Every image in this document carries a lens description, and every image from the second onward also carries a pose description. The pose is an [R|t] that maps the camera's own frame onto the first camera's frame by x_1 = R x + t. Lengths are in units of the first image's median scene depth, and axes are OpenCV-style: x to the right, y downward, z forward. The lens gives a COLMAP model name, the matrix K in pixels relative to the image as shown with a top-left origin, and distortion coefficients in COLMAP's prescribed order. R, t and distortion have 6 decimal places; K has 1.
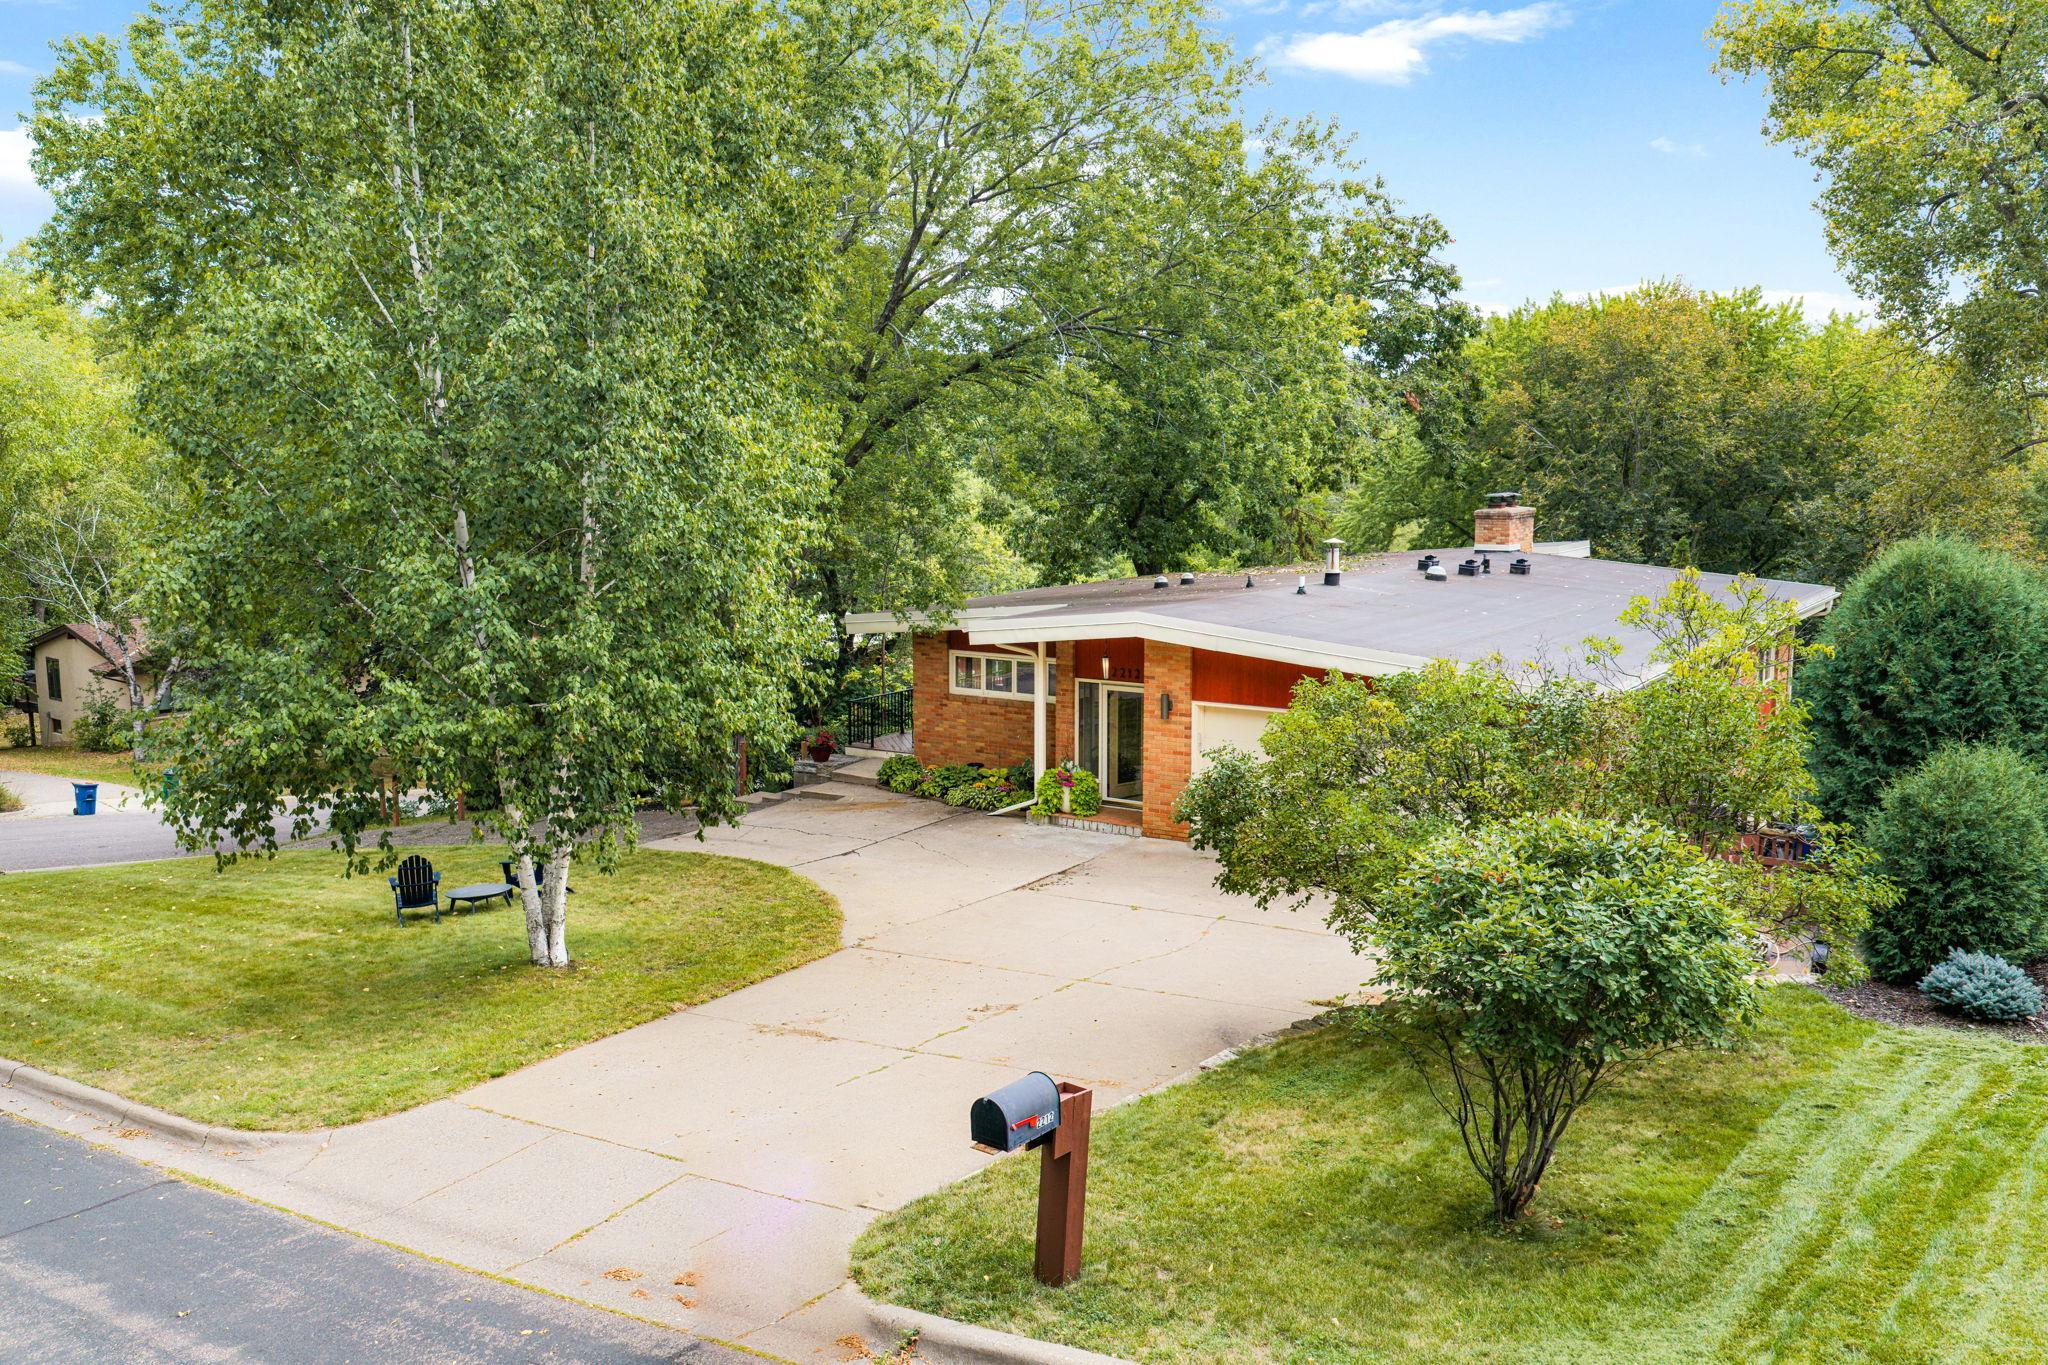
lens RADIAL K [[1706.9, 0, 1022.9], [0, 1706.9, 652.9], [0, 0, 1]] dist [0.012501, -0.010934]
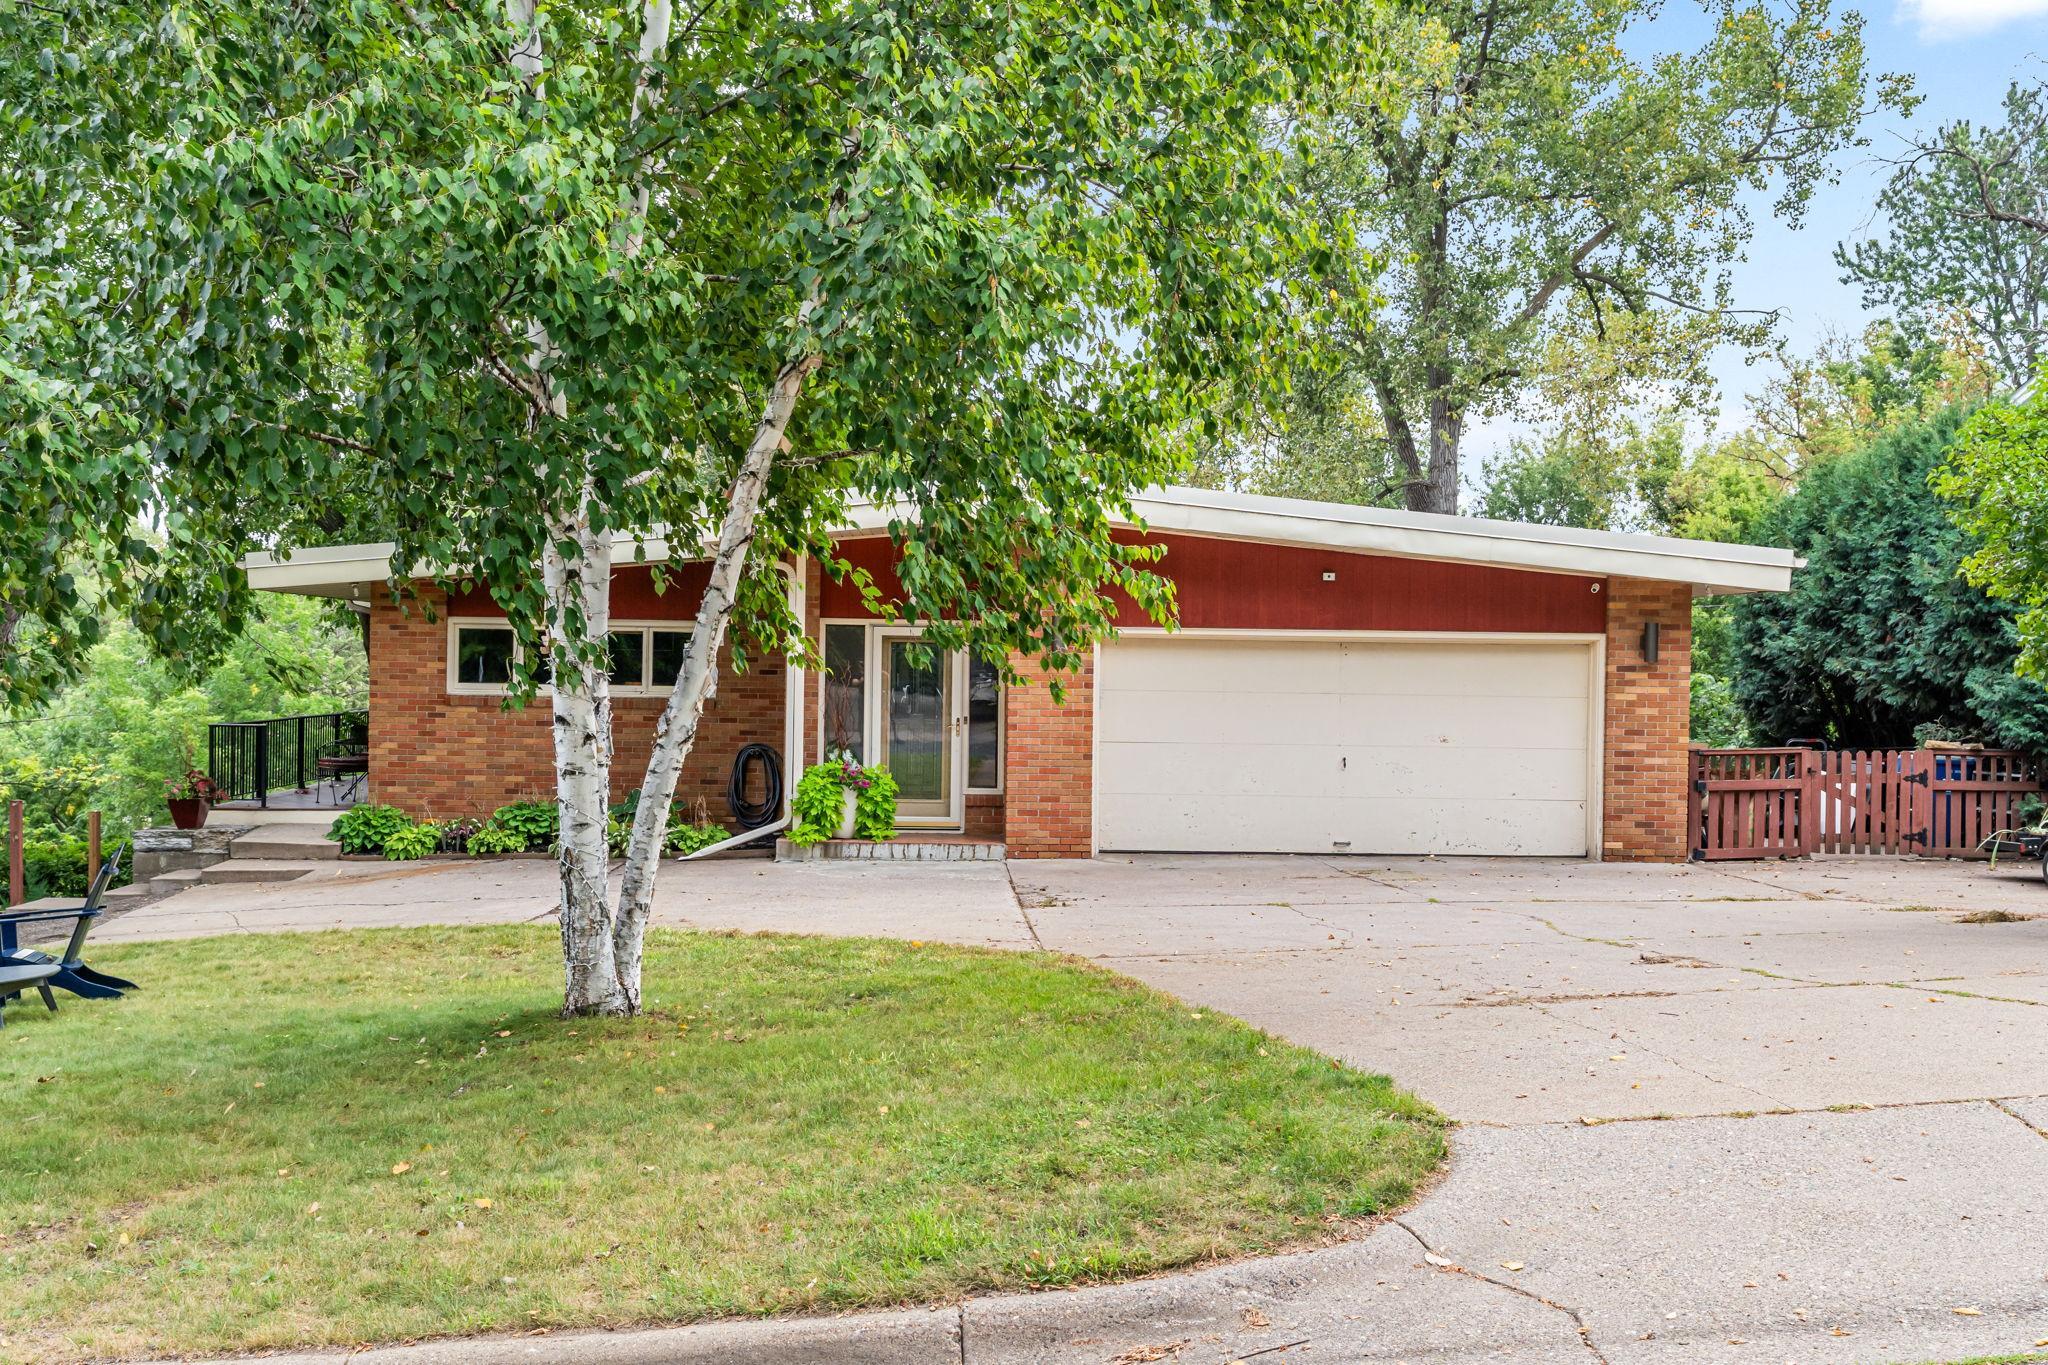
lens RADIAL K [[2141.8, 0, 985.9], [0, 2141.8, 685.2], [0, 0, 1]] dist [0.010369, -0.017688]
pose [[0.813866, 0.008266, 0.580994, -0.414331], [0.054651, 0.994377, -0.090703, 0.126571], [-0.578477, 0.105571, 0.808838, 0.425454]]
